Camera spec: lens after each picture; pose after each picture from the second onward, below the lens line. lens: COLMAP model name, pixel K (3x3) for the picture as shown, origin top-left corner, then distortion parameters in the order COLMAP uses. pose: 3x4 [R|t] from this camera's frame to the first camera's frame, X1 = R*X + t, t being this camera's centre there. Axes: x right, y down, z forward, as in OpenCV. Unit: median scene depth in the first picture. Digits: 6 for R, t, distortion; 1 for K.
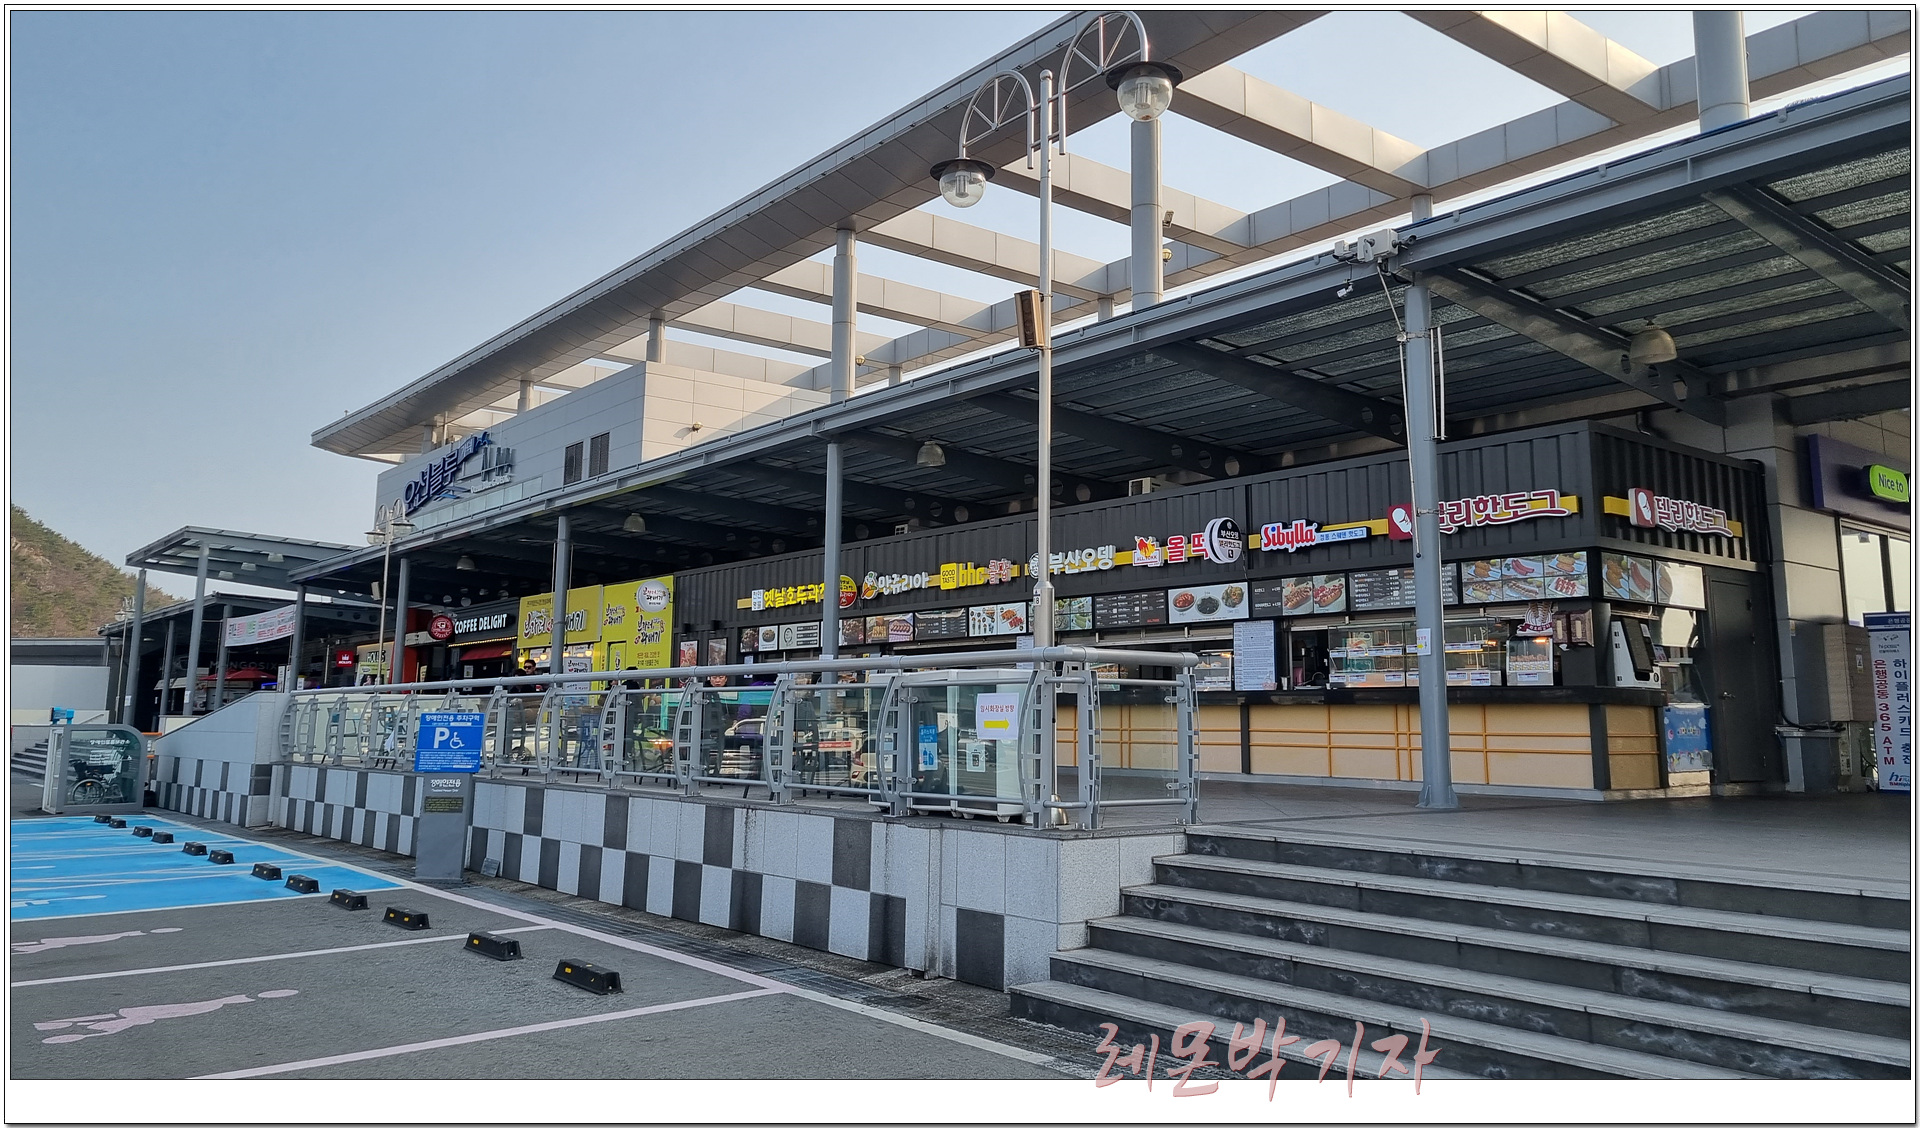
lens RADIAL K [[1430.5, 0, 960.5], [0, 1430.5, 559.5], [0, 0, 1]] dist [0.057149, -0.000909]
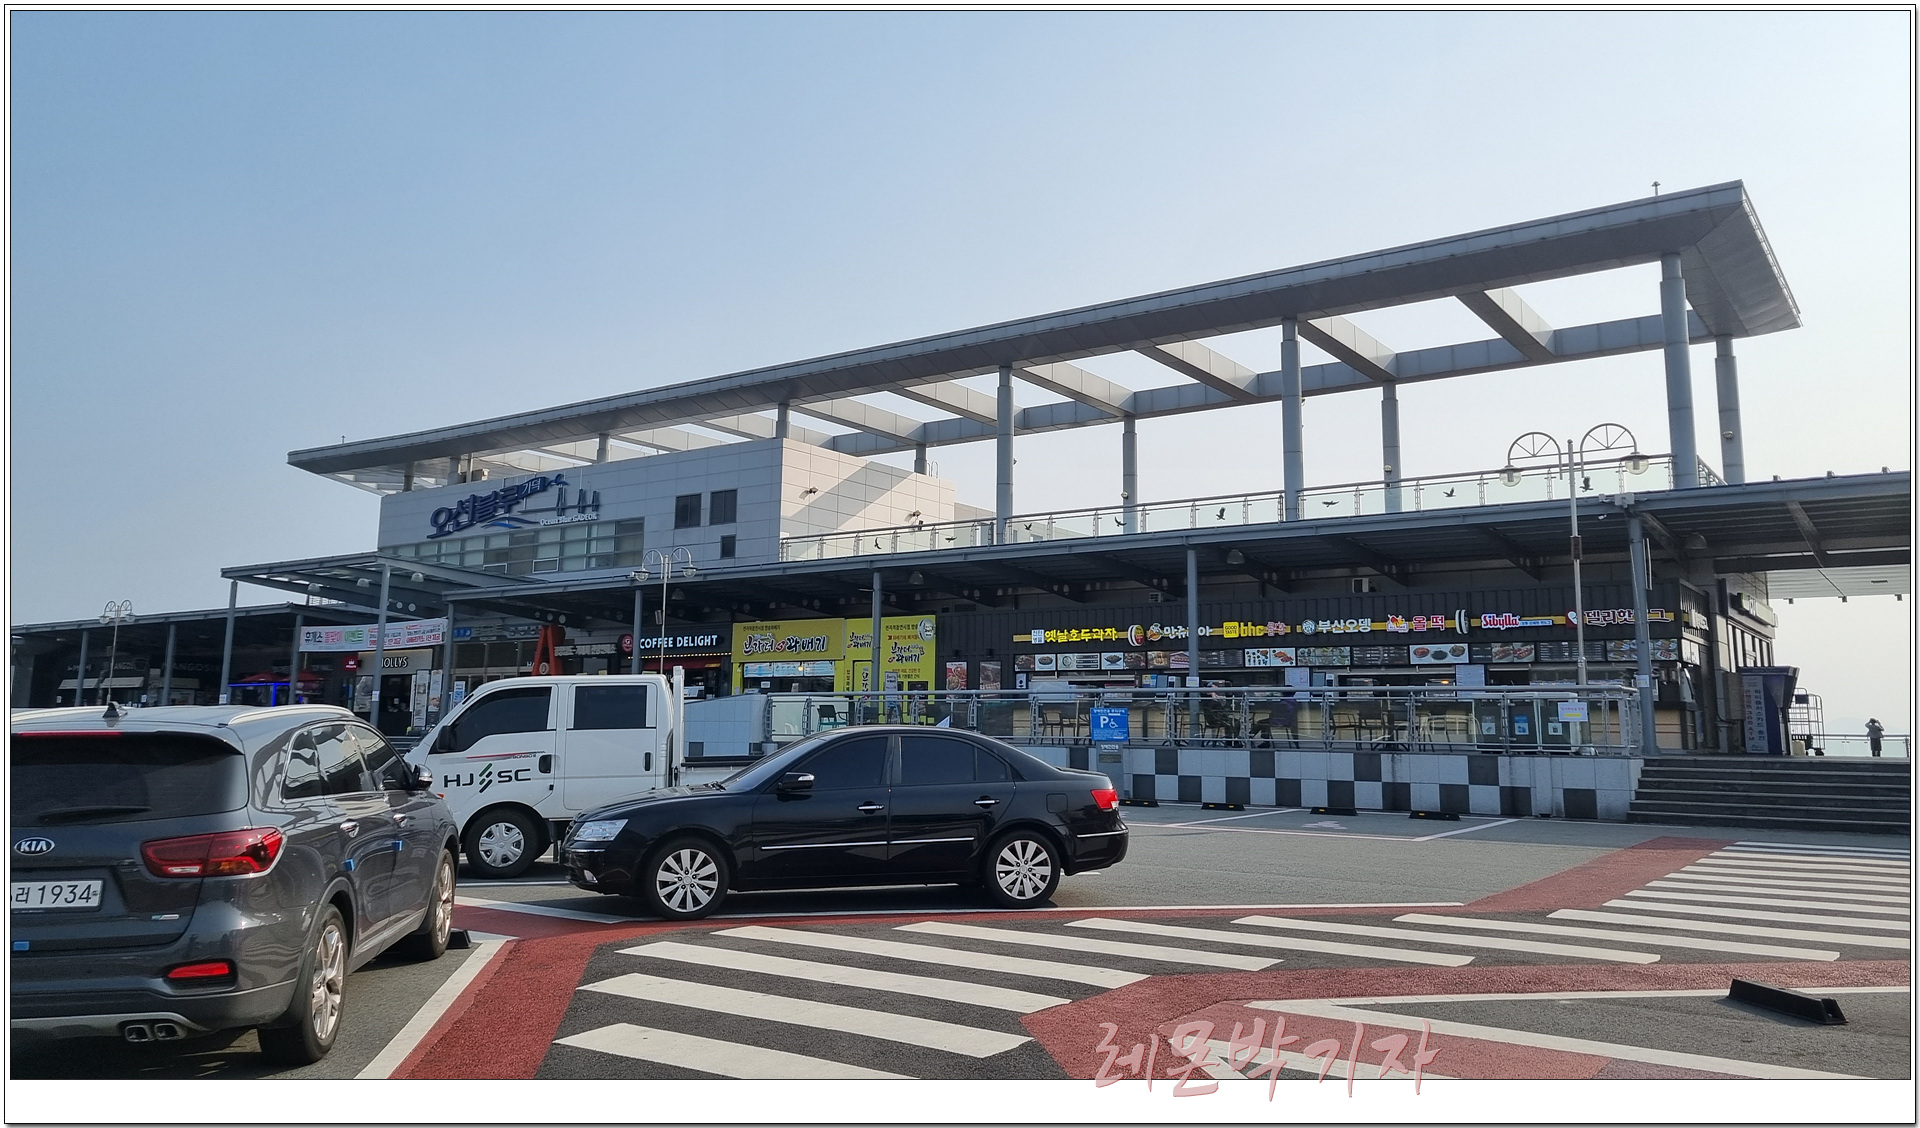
lens RADIAL K [[1430.5, 0, 958.7], [0, 1430.5, 556.5], [0, 0, 1]] dist [0.057149, -0.000909]
pose [[0.958452, 0.038543, 0.282636, -0.927689], [-0.036219, 0.999253, -0.013444, -0.046376], [-0.282944, 0.002649, 0.959133, -0.592630]]
